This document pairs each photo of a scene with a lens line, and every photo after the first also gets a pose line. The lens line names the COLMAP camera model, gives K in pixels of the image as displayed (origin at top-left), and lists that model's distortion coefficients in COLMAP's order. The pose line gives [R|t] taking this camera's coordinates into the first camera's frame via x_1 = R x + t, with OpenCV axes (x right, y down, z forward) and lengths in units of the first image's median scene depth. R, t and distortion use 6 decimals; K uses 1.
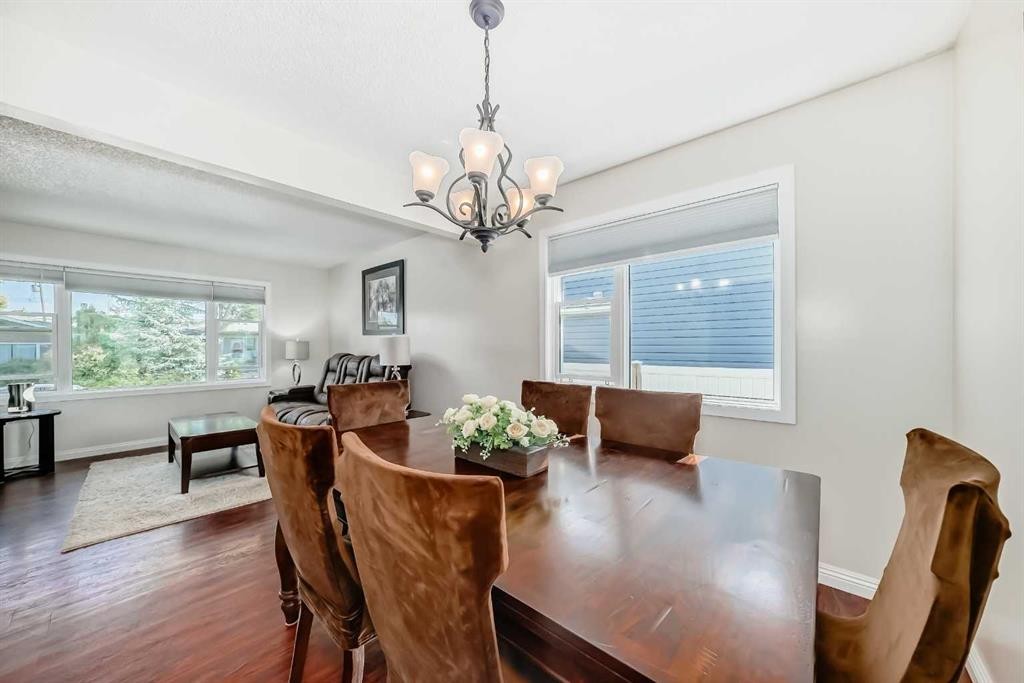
lens RADIAL K [[359.9, 0, 515.3], [0, 359.9, 348.8], [0, 0, 1]] dist [-0.000320, 0.000348]
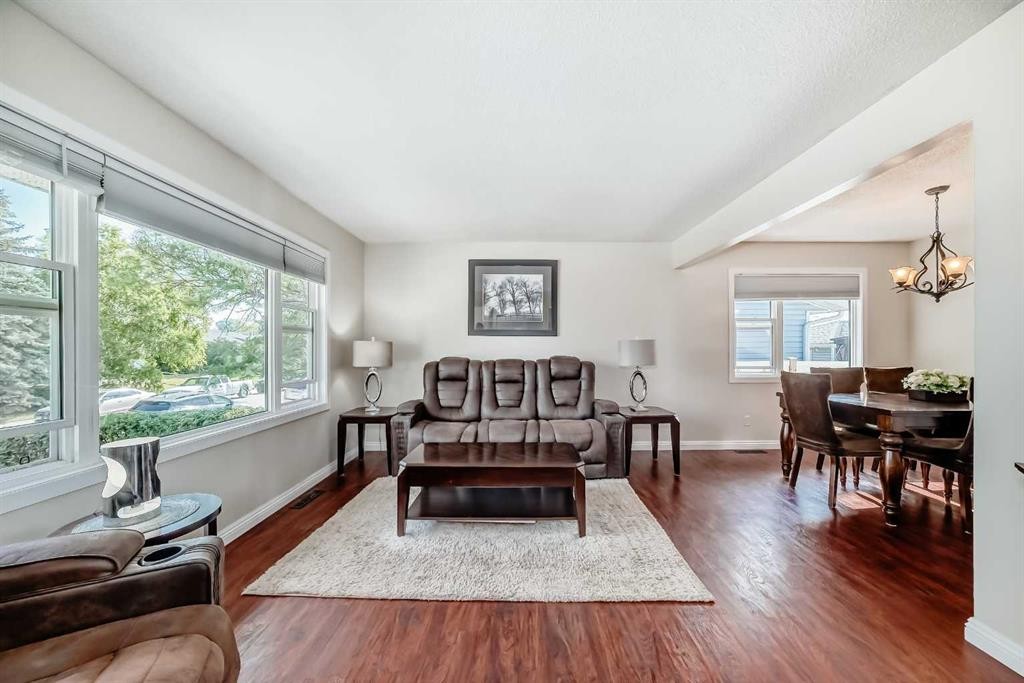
lens RADIAL K [[359.9, 0, 515.3], [0, 359.9, 348.8], [0, 0, 1]] dist [-0.000320, 0.000348]
pose [[0.741550, 0.002882, 0.670892, -1.006528], [0.005702, 0.999928, -0.010598, 0.002780], [-0.670874, 0.011684, 0.741480, 0.333705]]
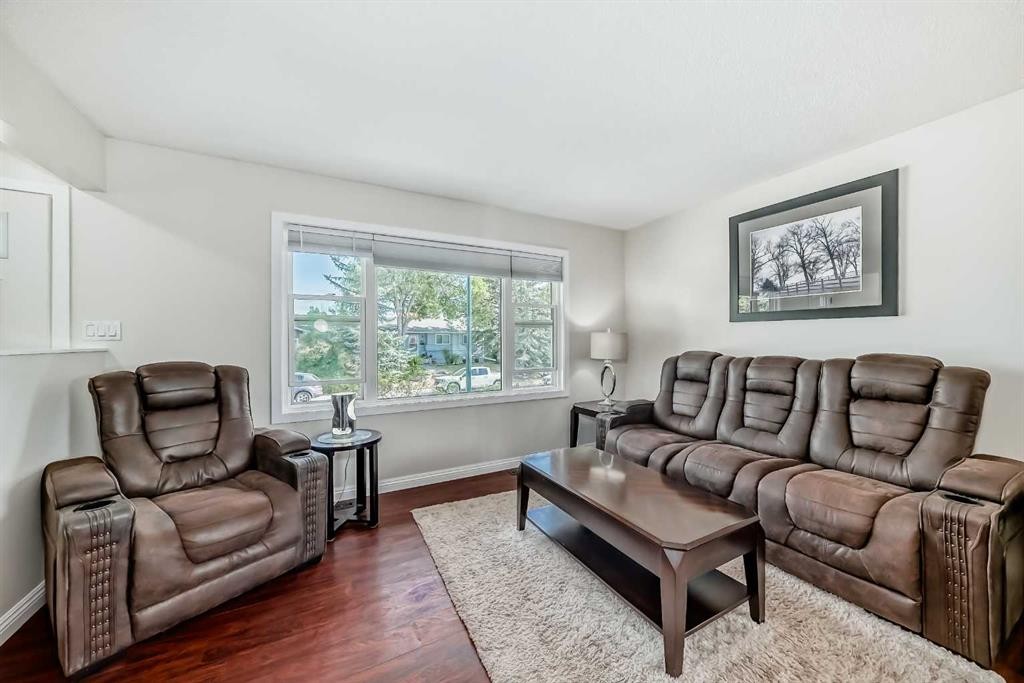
lens RADIAL K [[361.0, 0, 512.0], [0, 361.0, 341.5], [0, 0, 1]] dist [-0.000085, 0.000157]
pose [[0.952948, -0.000854, -0.303131, -0.656916], [-0.000985, 0.999982, -0.005912, -0.001066], [0.303131, 0.005932, 0.952930, 0.332288]]
